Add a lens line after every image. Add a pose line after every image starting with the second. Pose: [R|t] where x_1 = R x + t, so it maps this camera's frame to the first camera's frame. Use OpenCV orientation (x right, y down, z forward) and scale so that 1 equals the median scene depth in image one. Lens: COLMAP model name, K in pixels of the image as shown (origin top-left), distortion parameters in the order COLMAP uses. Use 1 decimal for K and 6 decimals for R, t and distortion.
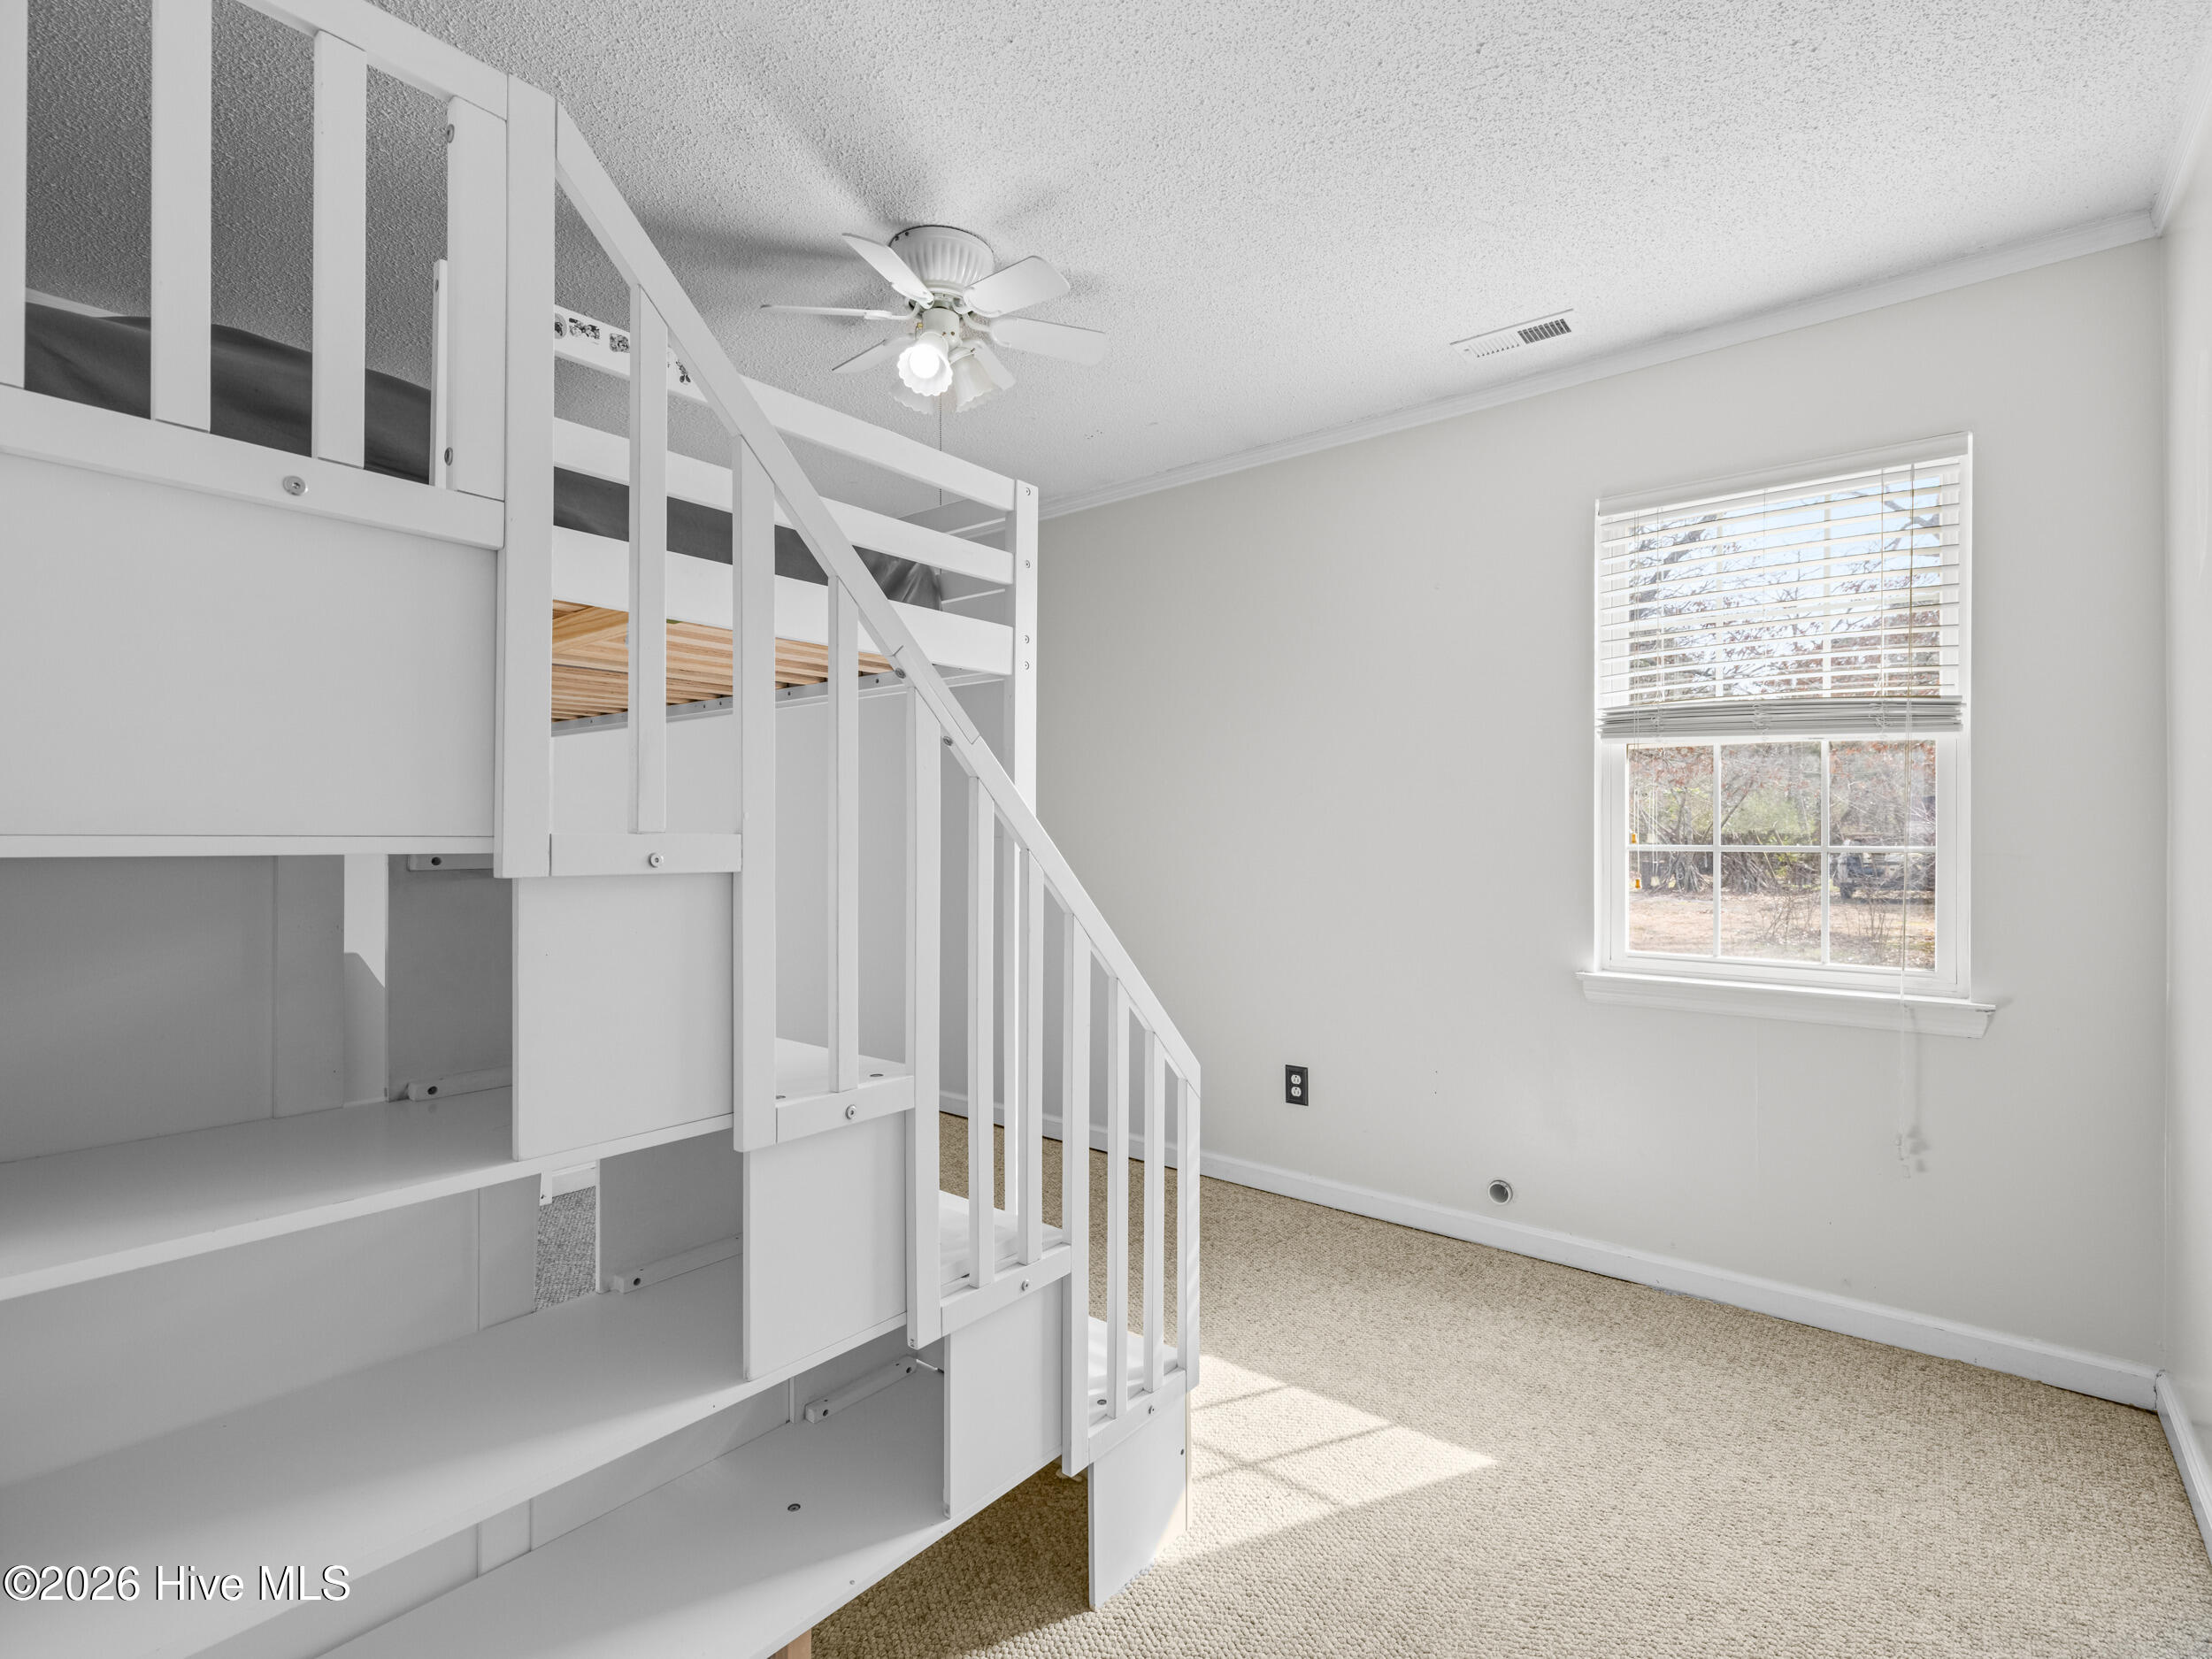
lens RADIAL K [[1049.7, 0, 1112.2], [0, 1049.7, 831.3], [0, 0, 1]] dist [0.001092, 0.000374]
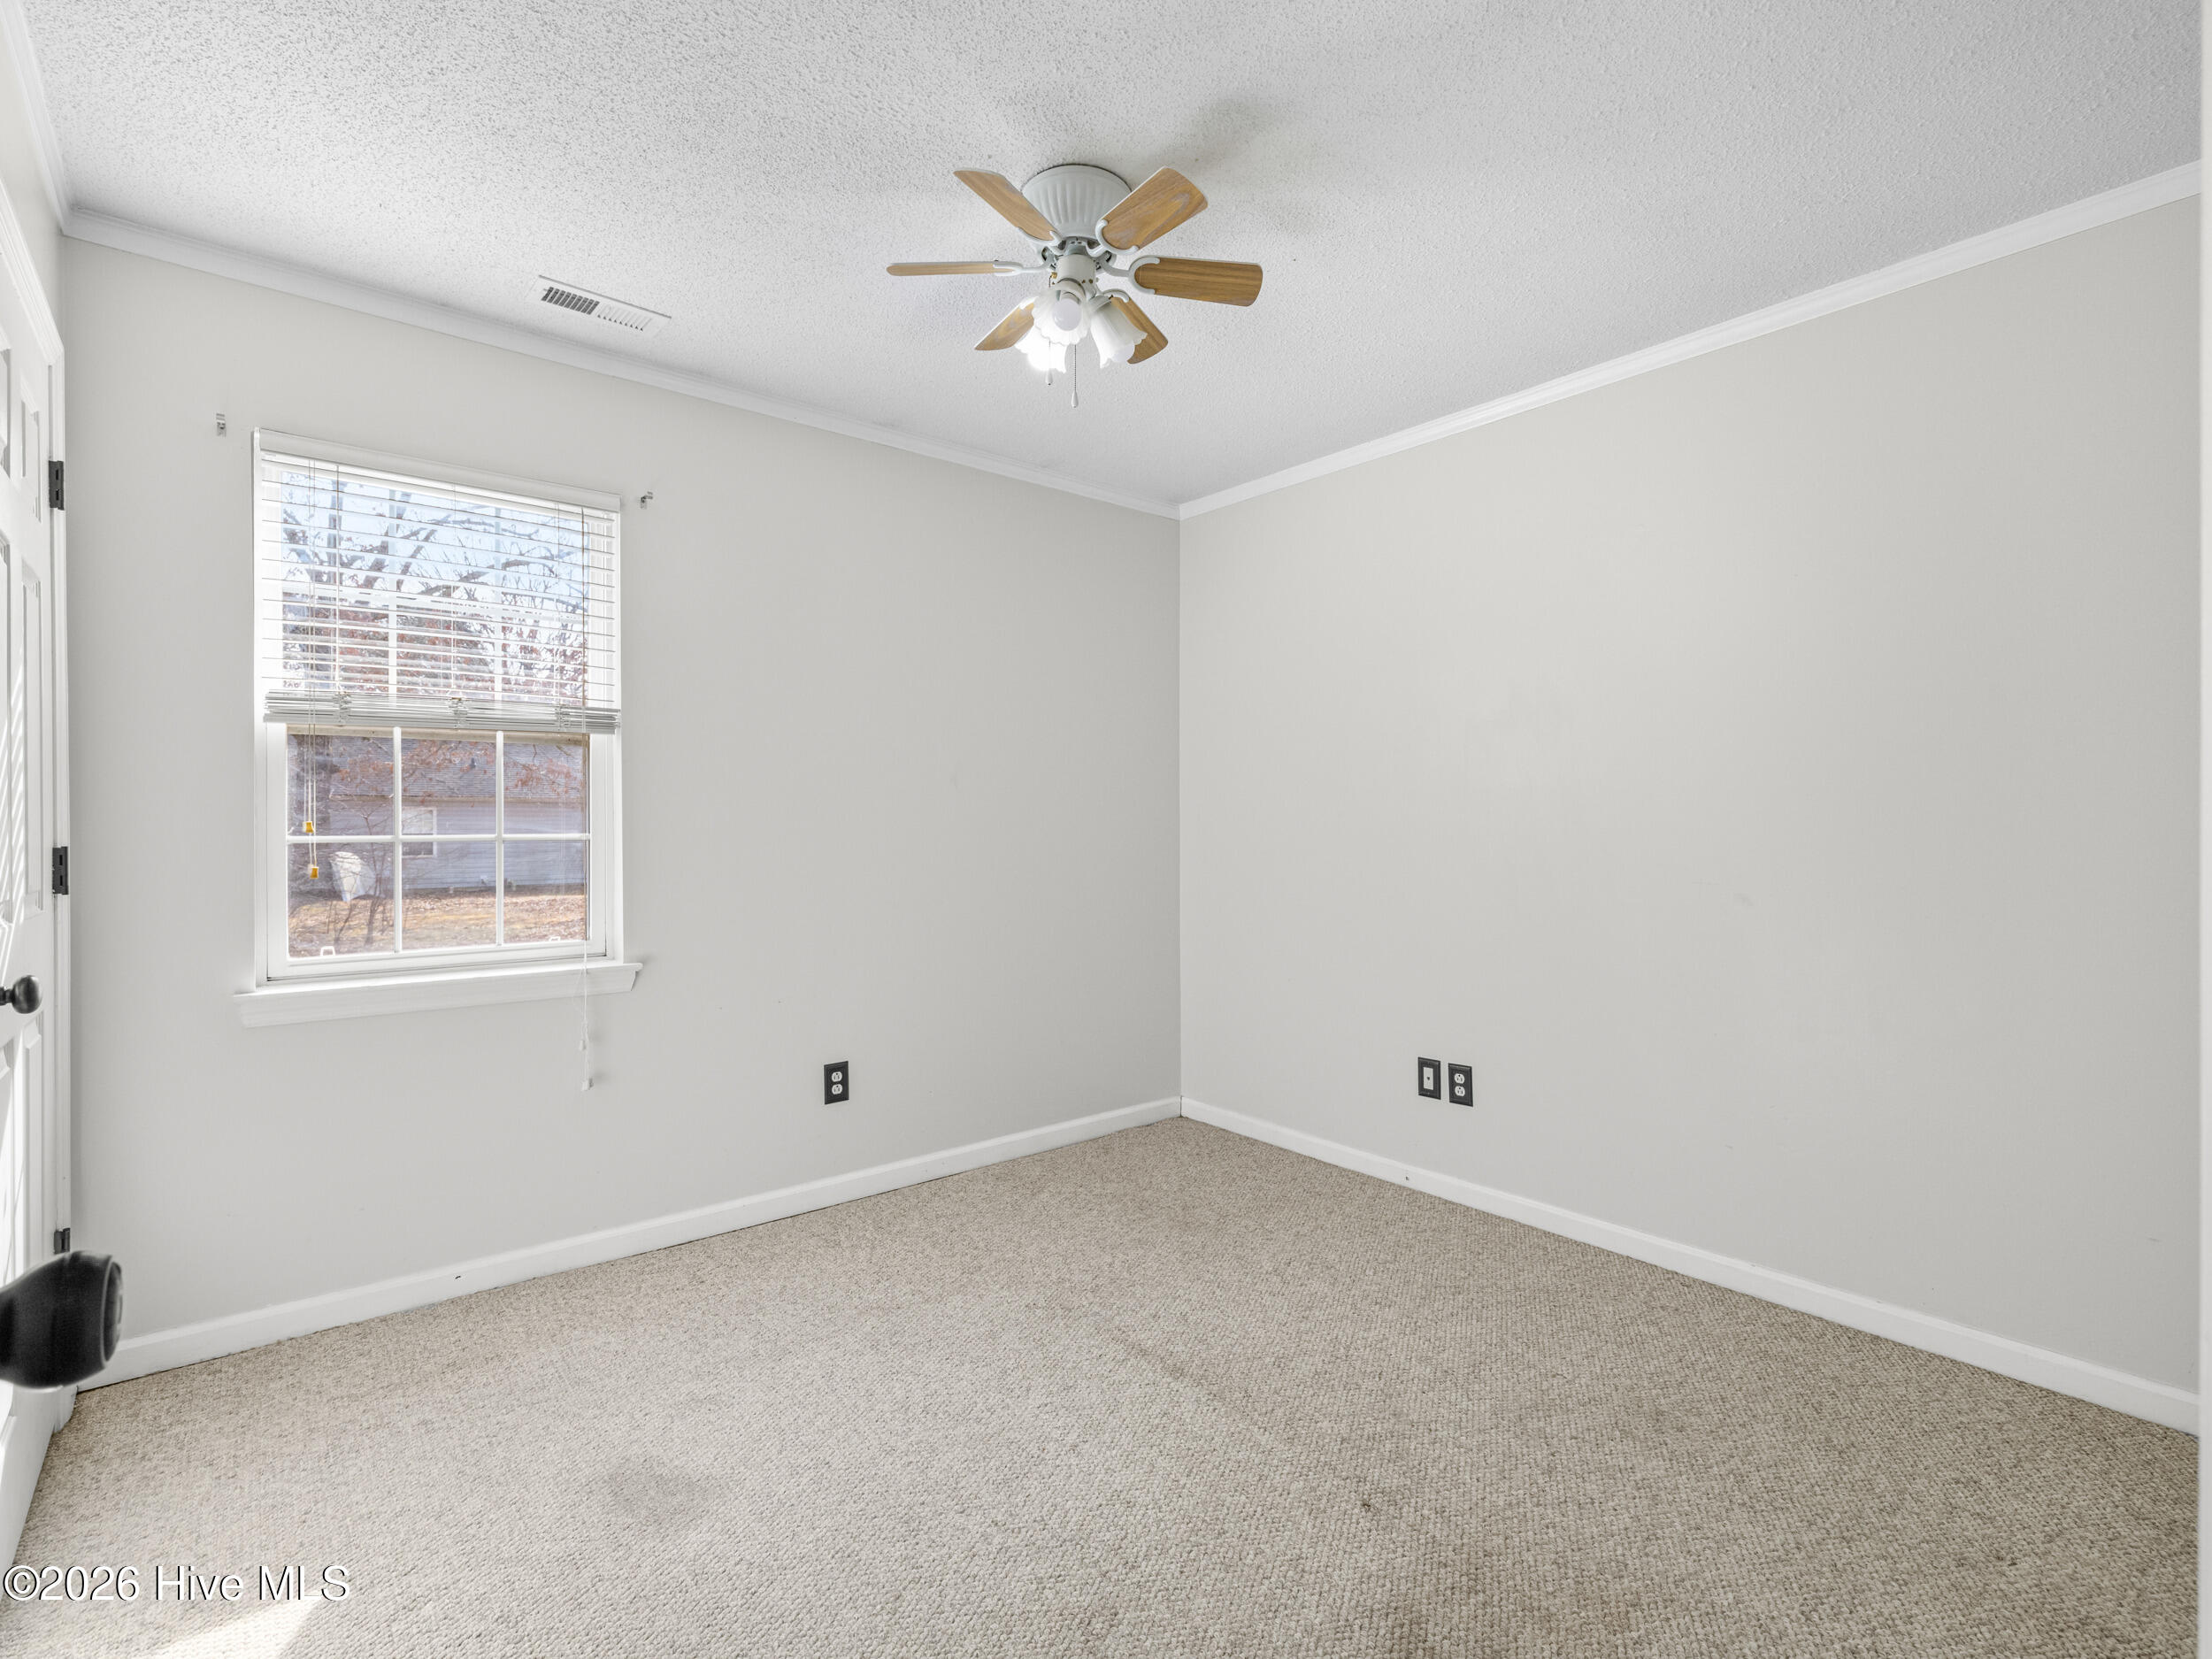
lens RADIAL K [[1049.7, 0, 1063.9], [0, 1049.7, 831.7], [0, 0, 1]] dist [0.001092, 0.000374]
pose [[0.218799, -0.009694, 0.975722, -0.275821], [0.000360, 0.999951, 0.009854, 0.000279], [-0.975770, -0.001804, 0.218792, 0.222840]]
